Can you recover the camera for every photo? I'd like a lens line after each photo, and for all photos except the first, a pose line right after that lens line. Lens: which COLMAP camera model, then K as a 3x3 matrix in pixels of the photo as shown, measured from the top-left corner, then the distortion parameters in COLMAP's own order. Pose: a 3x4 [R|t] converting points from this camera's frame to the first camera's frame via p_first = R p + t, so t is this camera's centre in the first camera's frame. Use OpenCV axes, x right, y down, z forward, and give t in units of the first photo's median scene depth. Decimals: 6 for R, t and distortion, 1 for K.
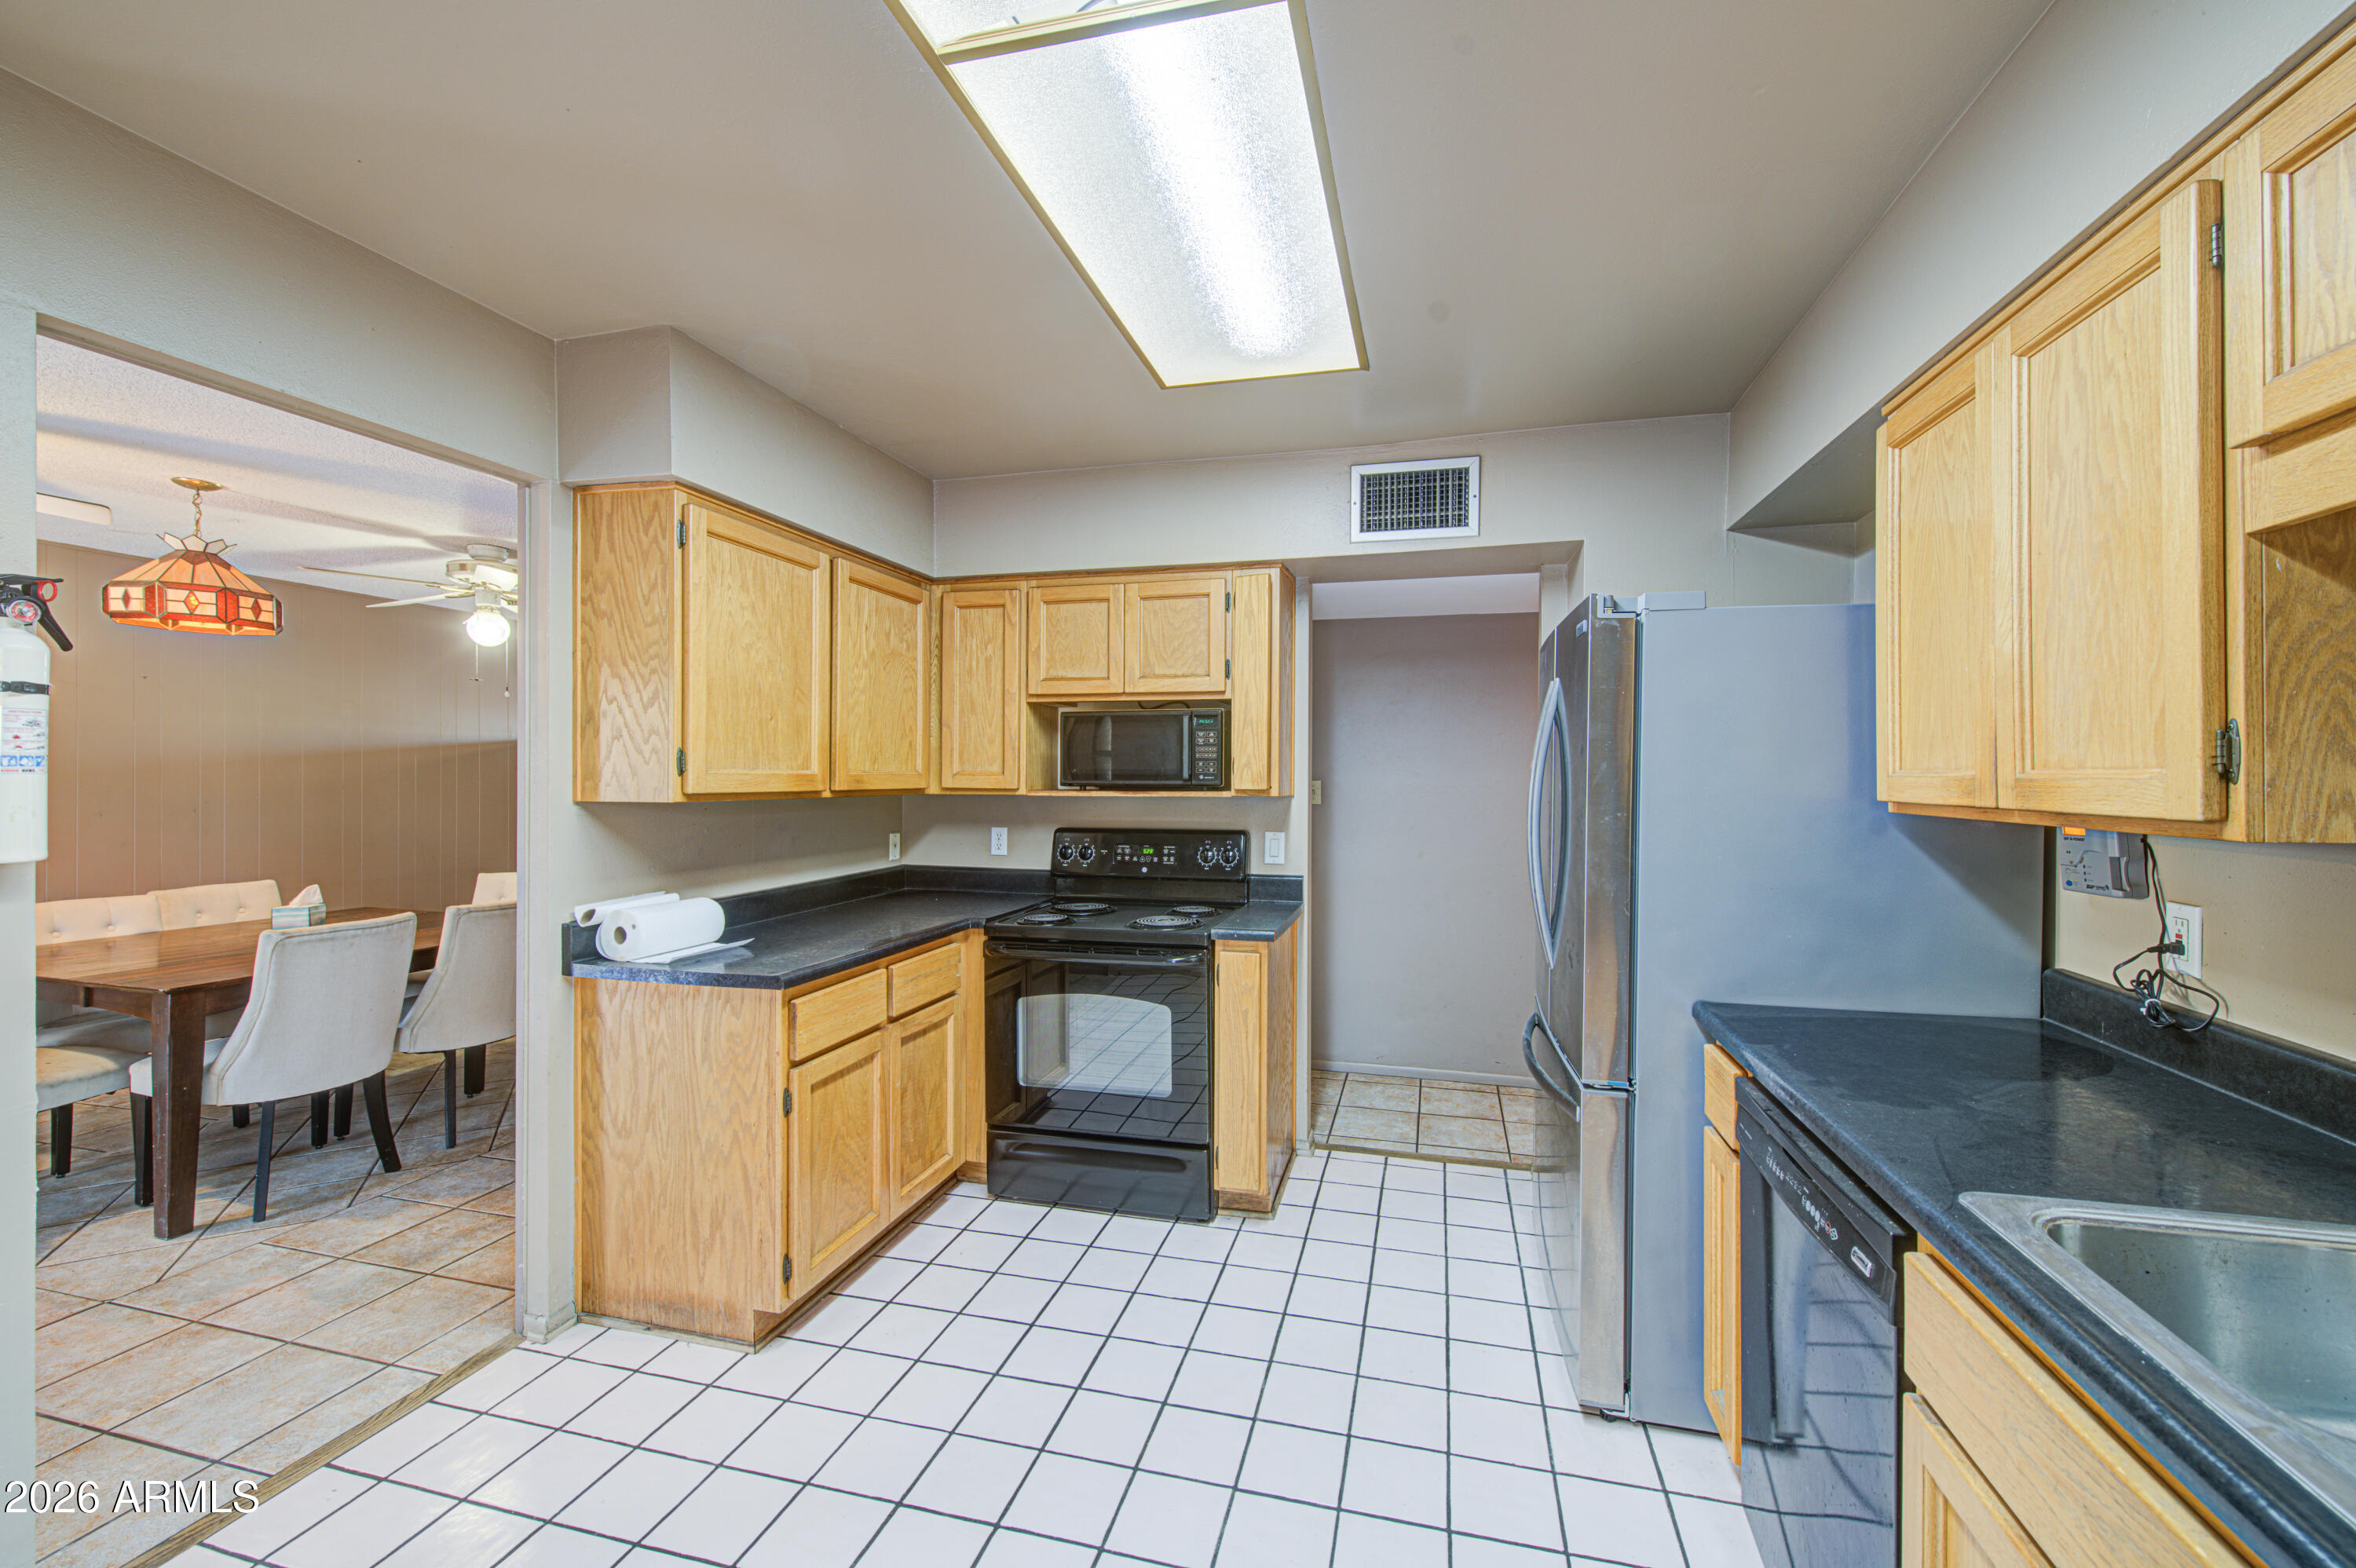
lens RADIAL K [[946.4, 0, 1193.5], [0, 946.4, 780.3], [0, 0, 1]] dist [0.001046, 0.000204]
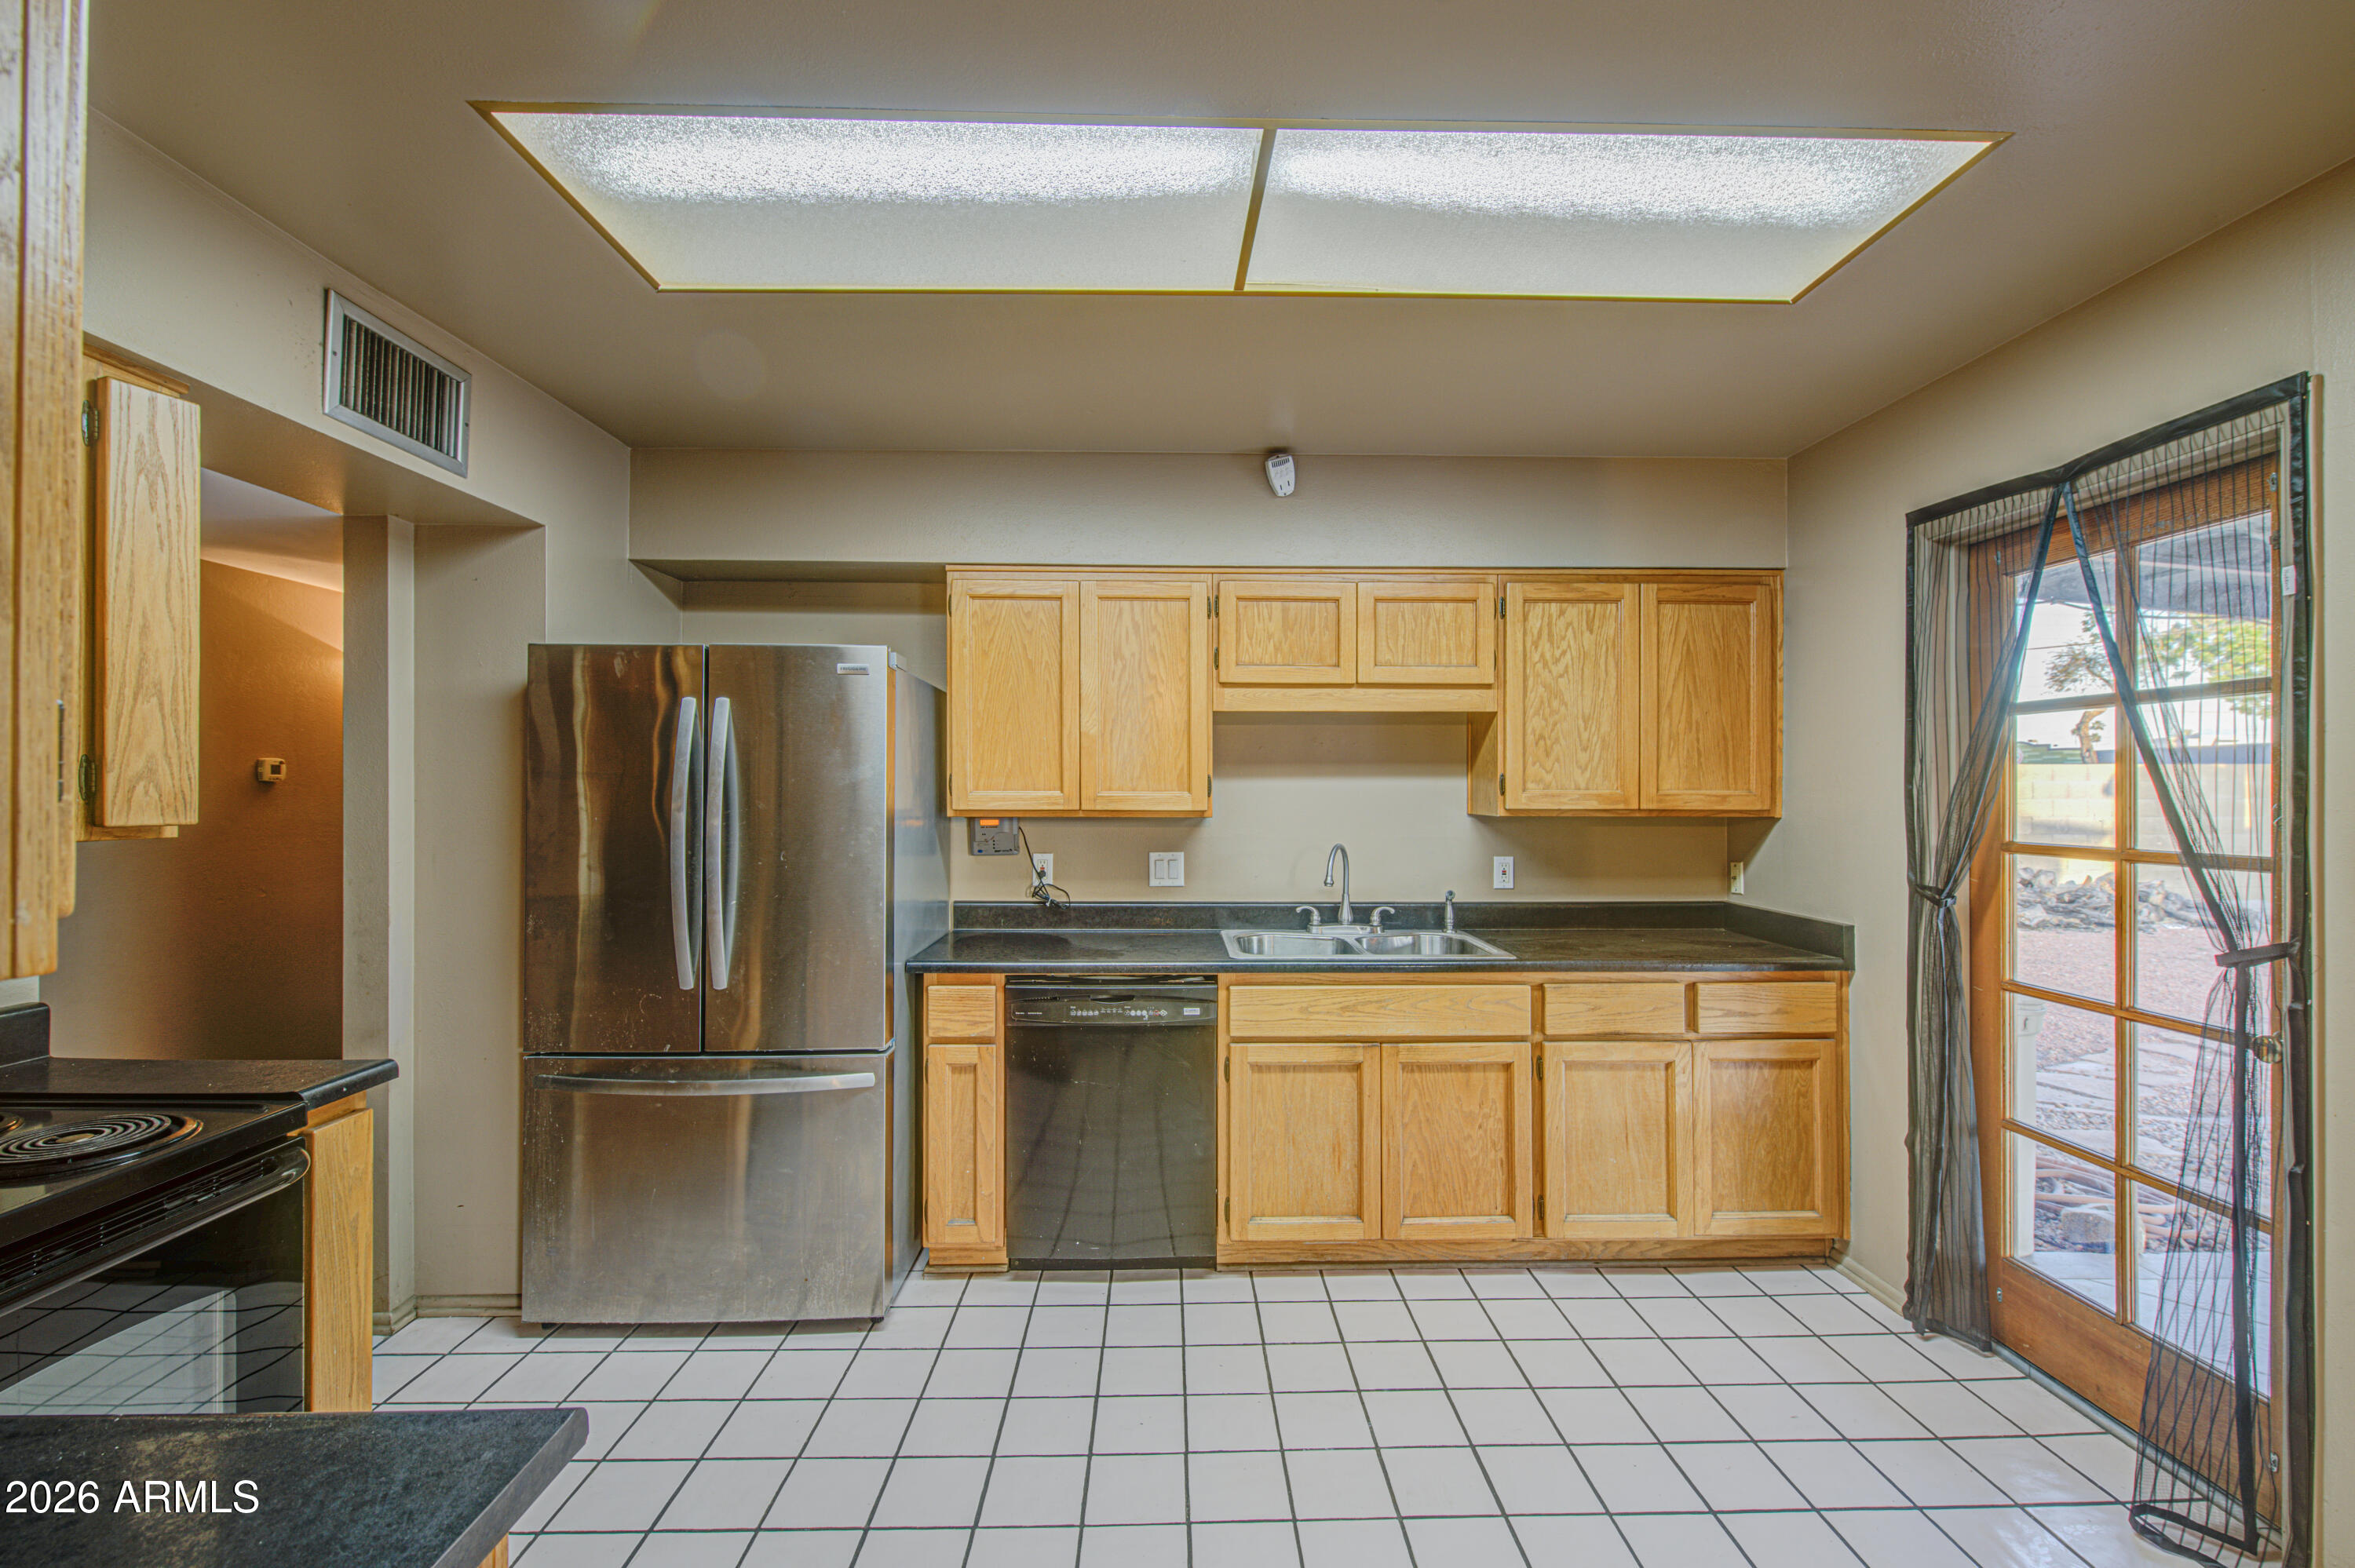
lens RADIAL K [[998.9, 0, 1179.9], [0, 998.9, 782.0], [0, 0, 1]] dist [0.000456, 0.000207]
pose [[-0.276860, 0.002115, 0.960908, -0.771346], [-0.001179, 0.999996, -0.002540, -0.016090], [-0.960909, -0.001836, -0.276857, 0.836589]]
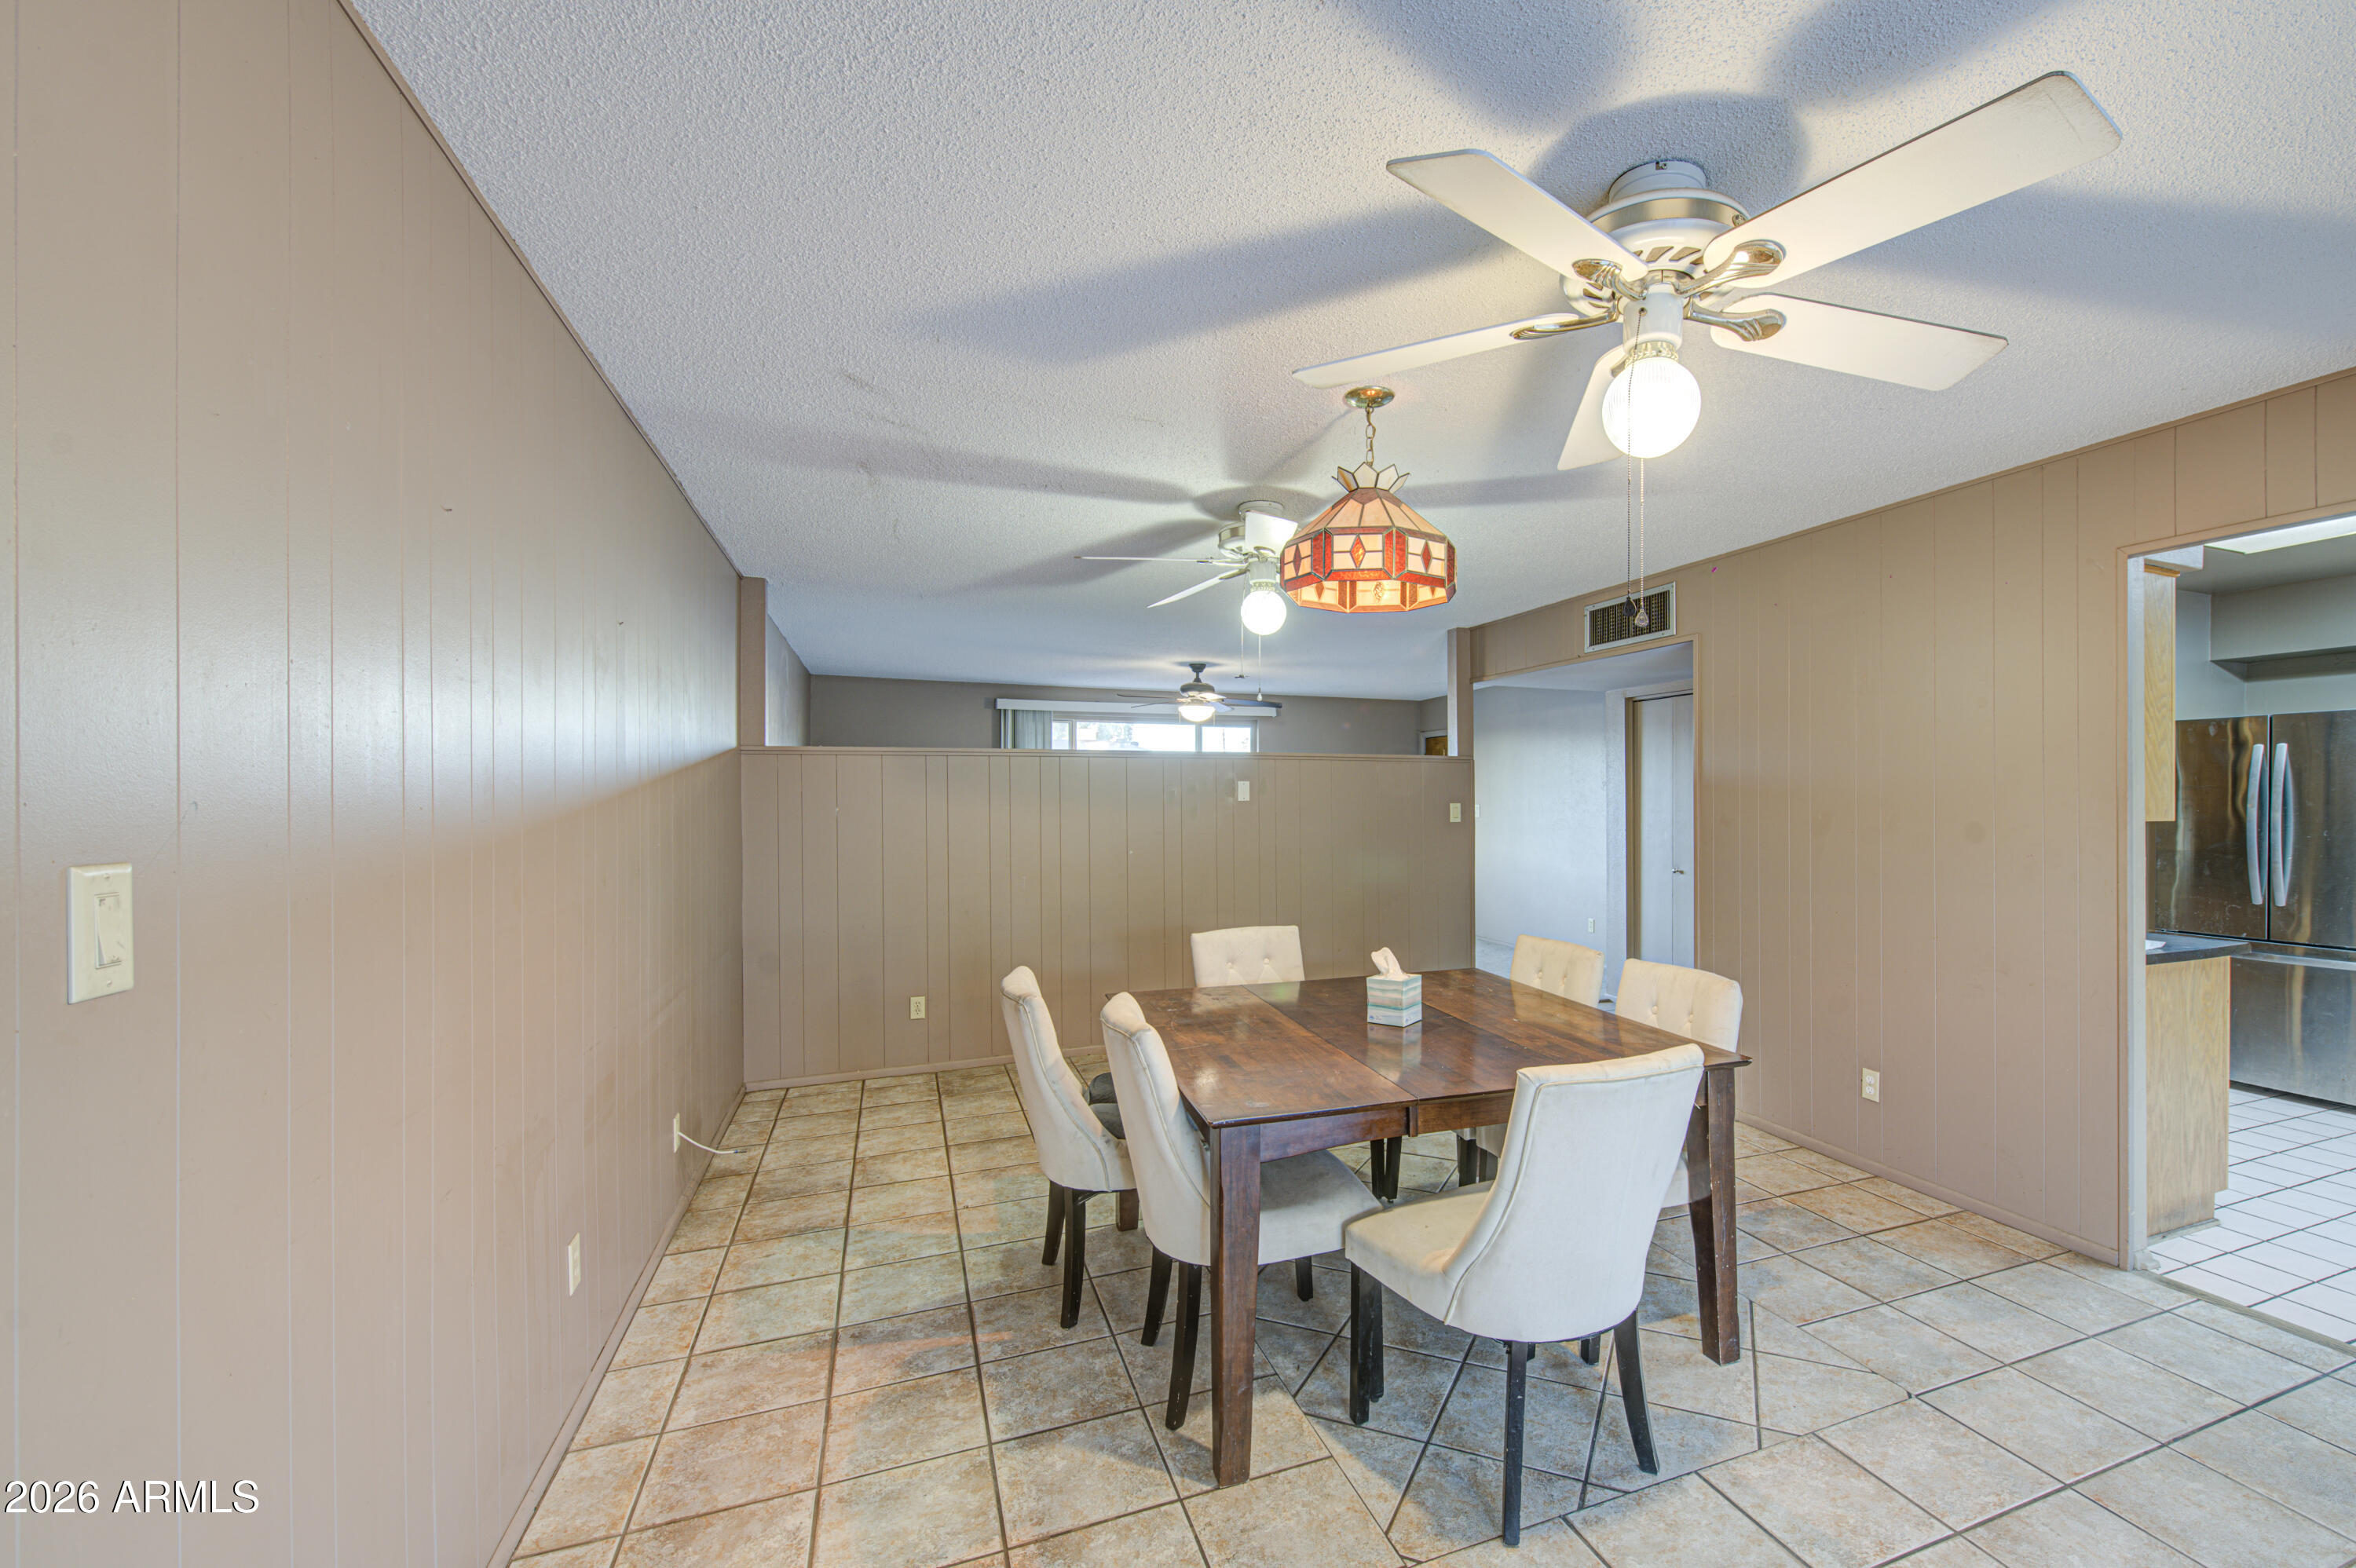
lens RADIAL K [[984.7, 0, 1310.1], [0, 984.7, 798.6], [0, 0, 1]] dist [0.001024, -0.000073]
pose [[0.793186, -0.008379, 0.608922, -2.267307], [0.006938, 0.999965, 0.004723, -0.022716], [-0.608940, 0.000479, 0.793216, 0.642139]]
